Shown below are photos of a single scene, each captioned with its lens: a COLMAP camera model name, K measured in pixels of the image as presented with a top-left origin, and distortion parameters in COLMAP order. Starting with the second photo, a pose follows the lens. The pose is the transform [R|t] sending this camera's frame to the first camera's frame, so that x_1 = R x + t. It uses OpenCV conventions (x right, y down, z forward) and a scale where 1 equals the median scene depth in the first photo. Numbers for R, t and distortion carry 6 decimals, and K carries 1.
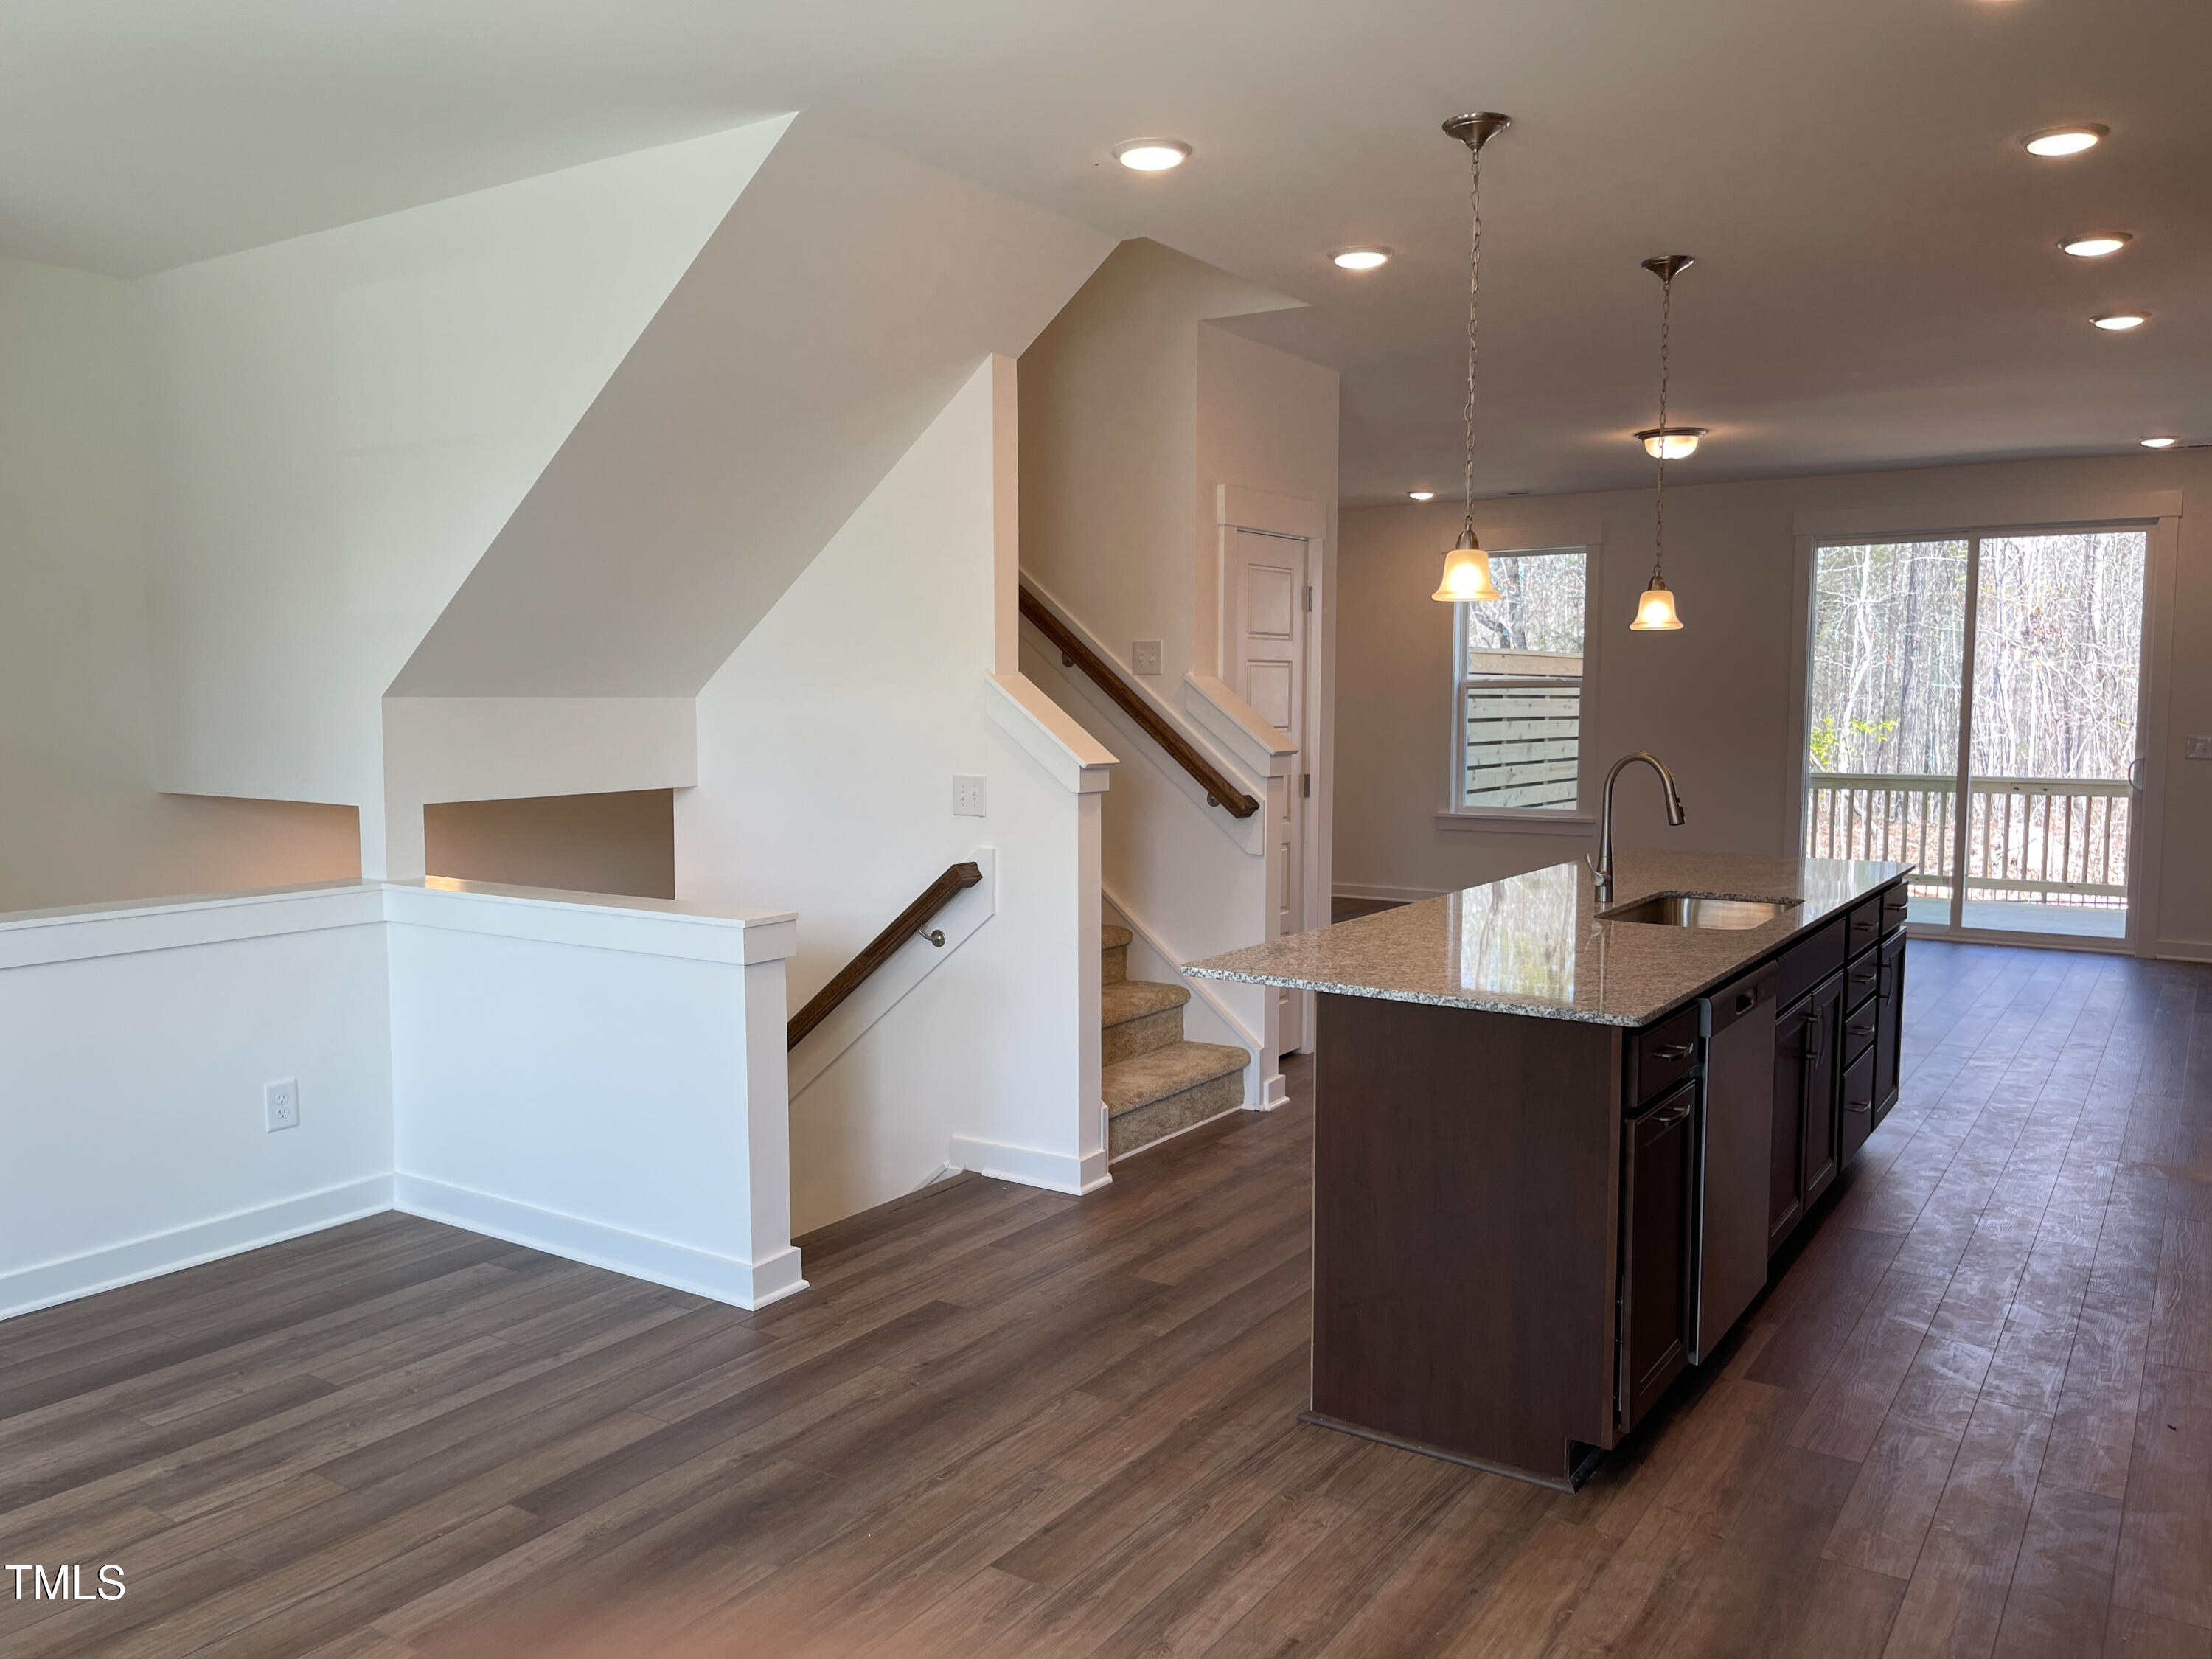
lens RADIAL K [[1668.2, 0, 1116.1], [0, 1668.2, 853.7], [0, 0, 1]] dist [0.092732, -0.124312]
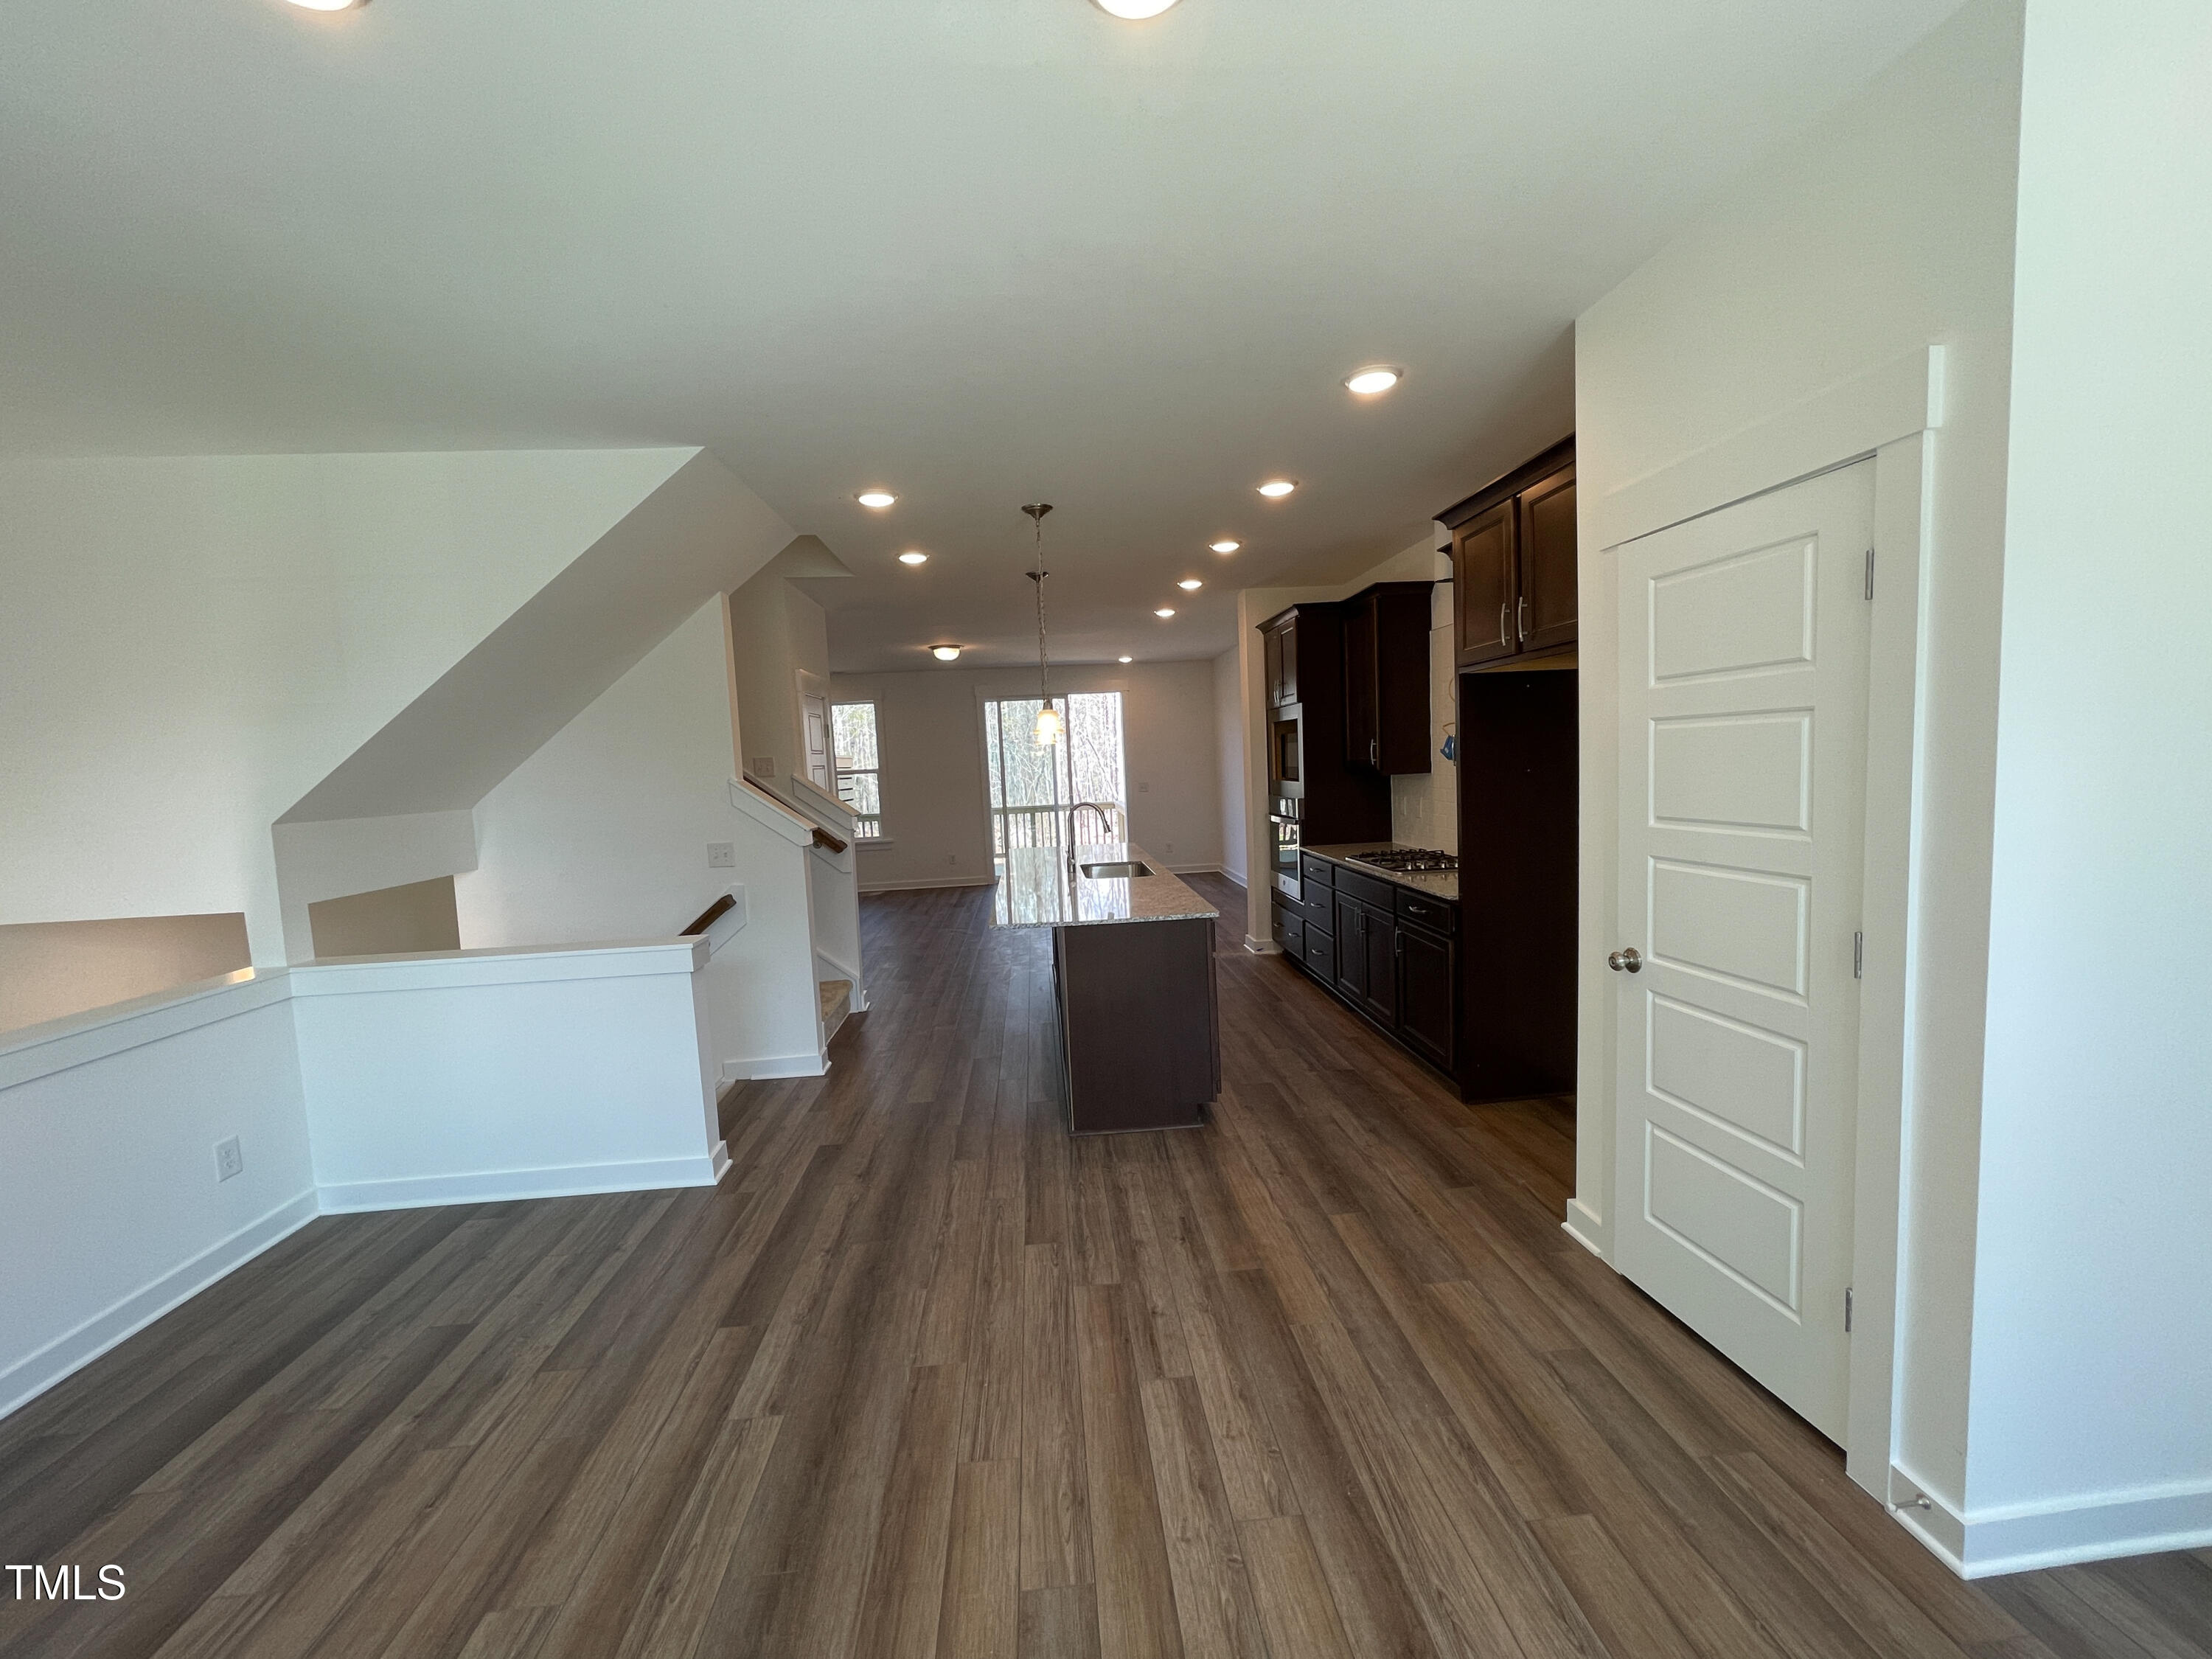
lens RADIAL K [[896.3, 0, 1101.8], [0, 896.3, 837.5], [0, 0, 1]] dist [-0.007332, 0.006292]
pose [[0.787525, -0.092005, 0.609377, -0.440646], [0.107347, 0.994157, 0.011371, -0.028557], [-0.606862, 0.056460, 0.792799, 0.091298]]
